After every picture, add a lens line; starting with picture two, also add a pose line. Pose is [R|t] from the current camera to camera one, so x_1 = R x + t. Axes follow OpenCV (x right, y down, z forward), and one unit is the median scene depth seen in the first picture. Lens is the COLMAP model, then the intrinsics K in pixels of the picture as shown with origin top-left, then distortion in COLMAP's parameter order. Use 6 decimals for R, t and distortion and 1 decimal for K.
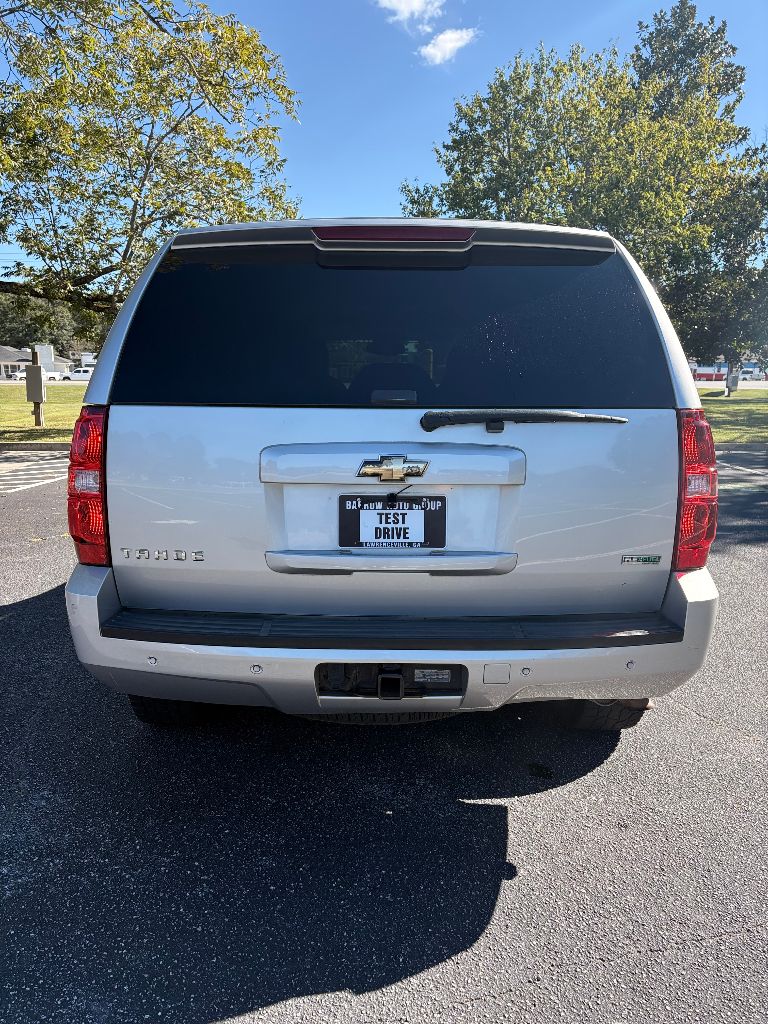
lens RADIAL K [[799.4, 0, 385.9], [0, 799.4, 513.0], [0, 0, 1]] dist [0.008683, -0.019754]
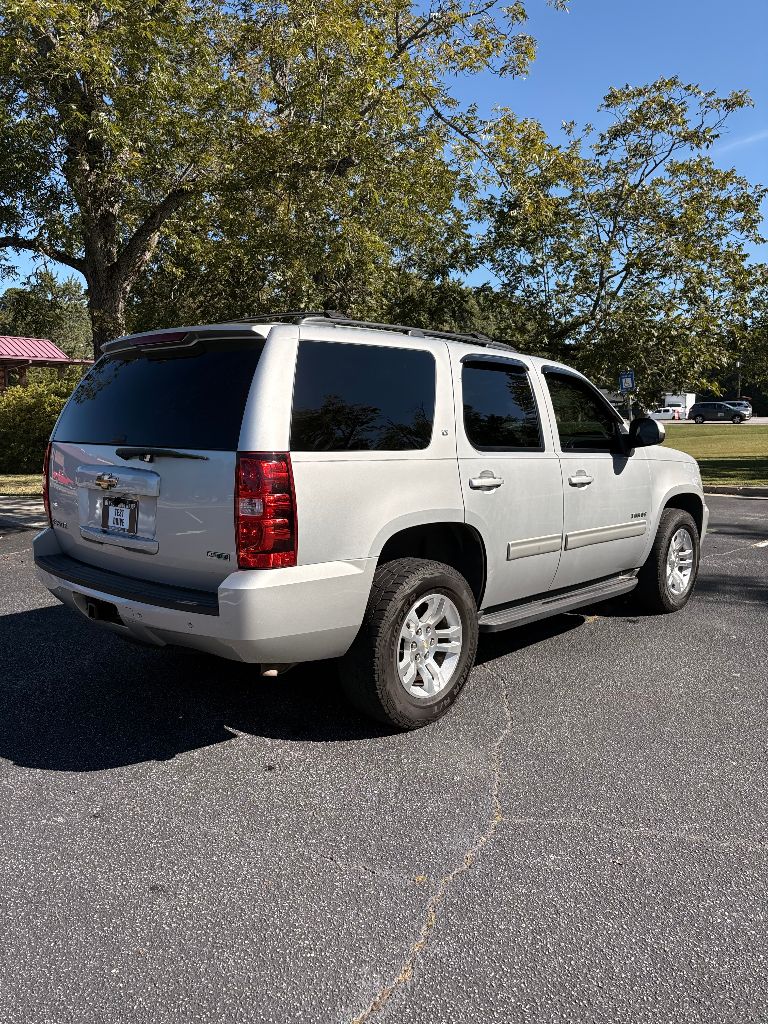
lens RADIAL K [[799.4, 0, 387.5], [0, 799.4, 512.1], [0, 0, 1]] dist [0.008683, -0.019754]
pose [[0.766746, 0.078513, -0.637131, 1.447445], [-0.109896, 0.993895, -0.009777, -0.038151], [0.632474, 0.077514, 0.770693, 0.092106]]
